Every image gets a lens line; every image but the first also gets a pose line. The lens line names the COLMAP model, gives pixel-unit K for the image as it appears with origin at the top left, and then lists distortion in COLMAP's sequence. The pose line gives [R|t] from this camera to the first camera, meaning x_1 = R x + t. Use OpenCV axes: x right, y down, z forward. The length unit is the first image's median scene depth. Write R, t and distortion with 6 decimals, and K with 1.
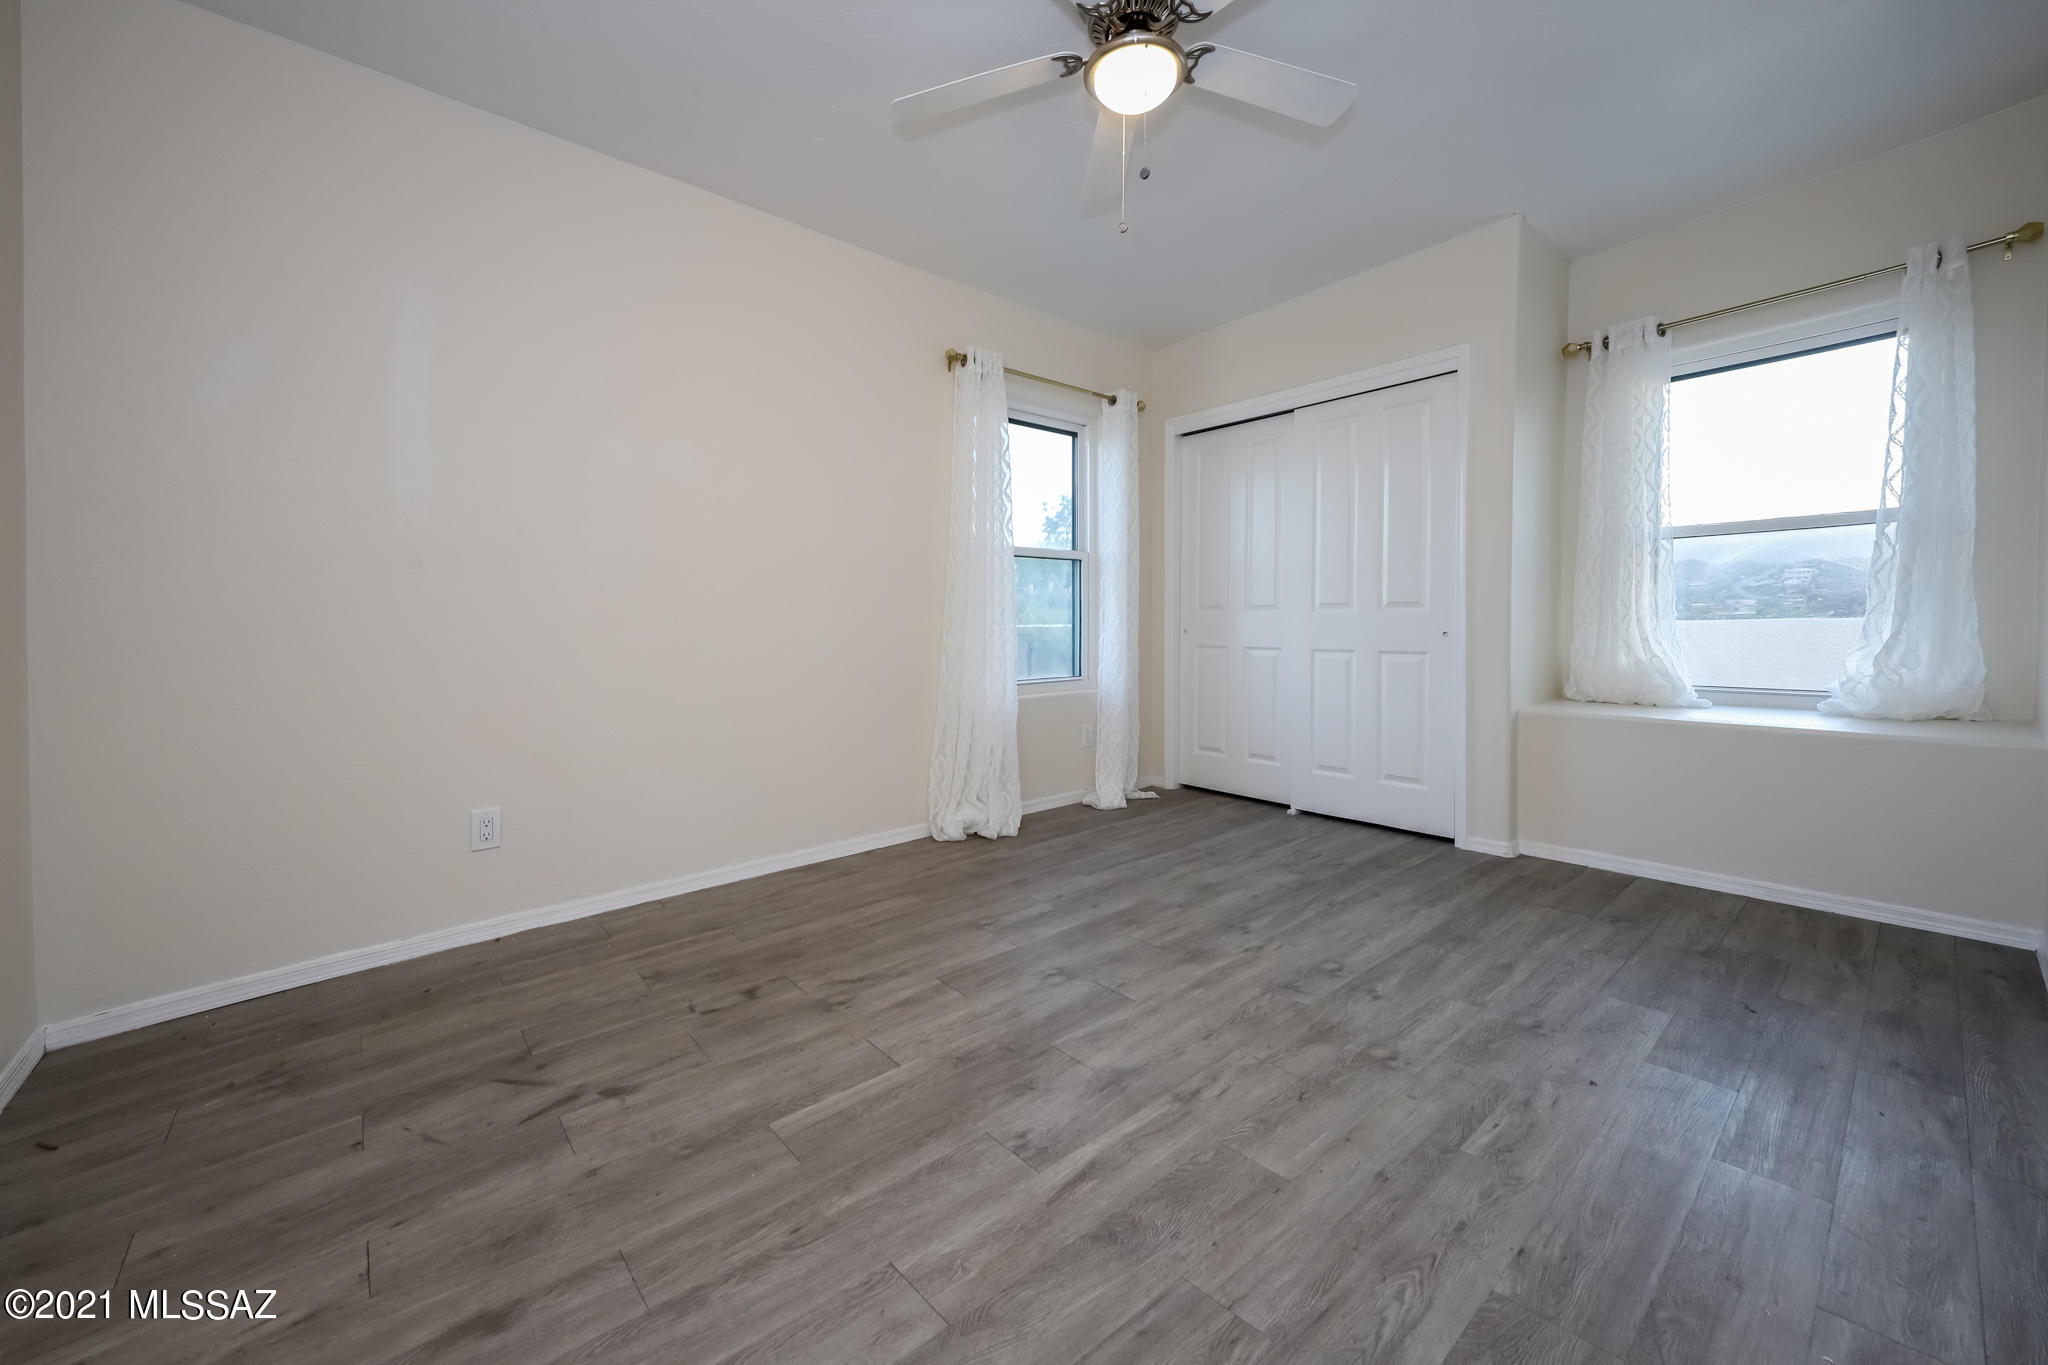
lens RADIAL K [[785.2, 0, 1024.0], [0, 785.2, 682.5], [0, 0, 1]] dist [-0.007502, 0.000329]
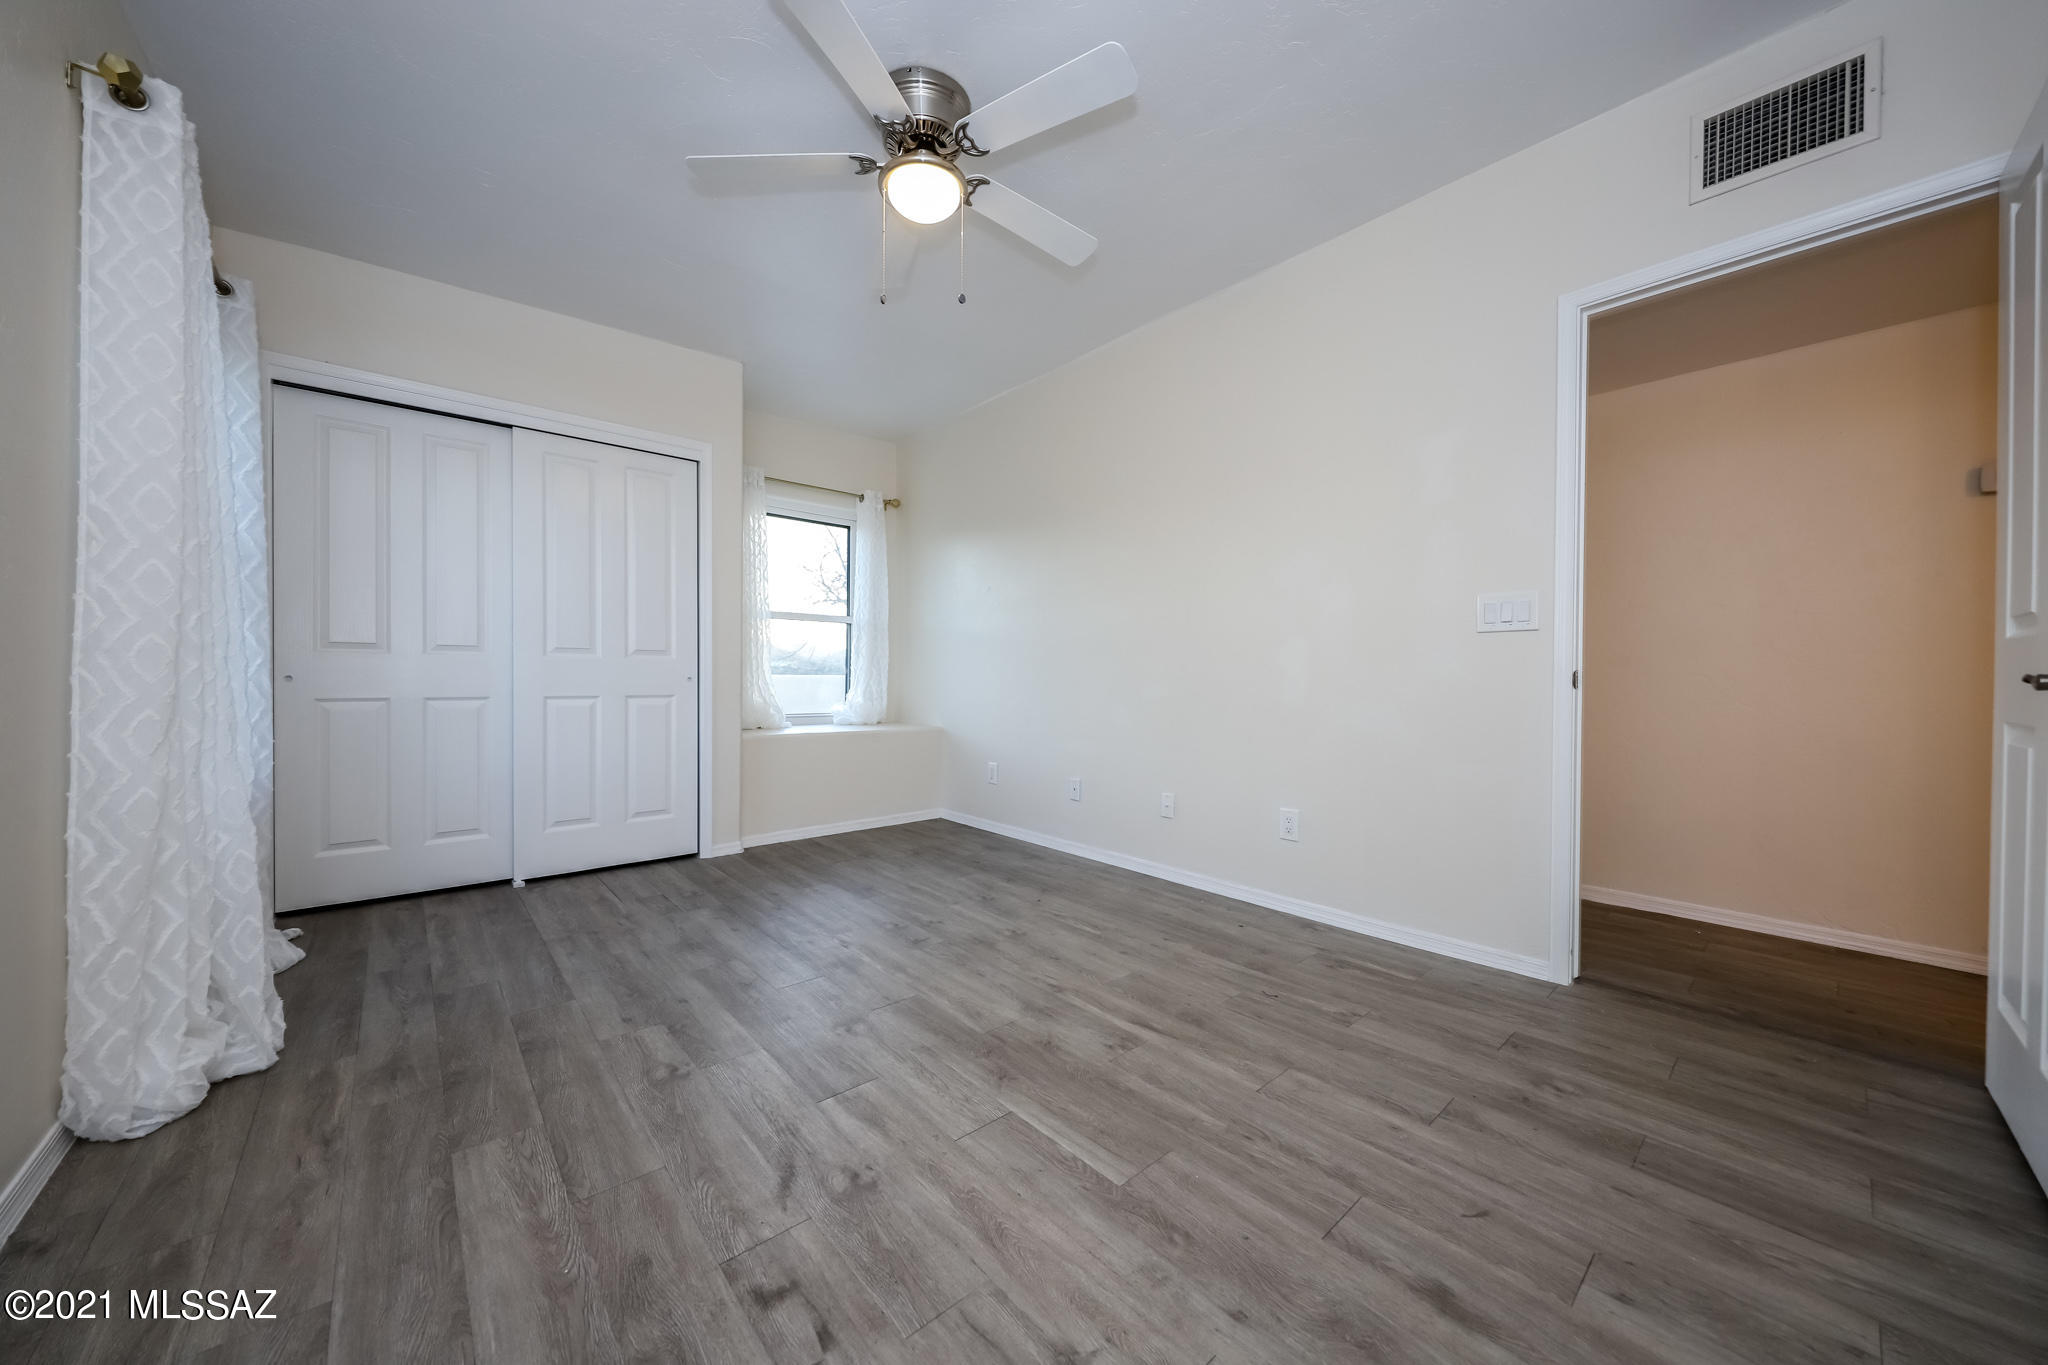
lens RADIAL K [[725.1, 0, 1031.0], [0, 725.1, 674.9], [0, 0, 1]] dist [0.034728, -0.000134]
pose [[-0.000265, 0.007209, 0.999974, -0.969393], [0.072141, 0.997369, -0.007171, -0.039807], [-0.997394, 0.072137, -0.000784, 0.845518]]
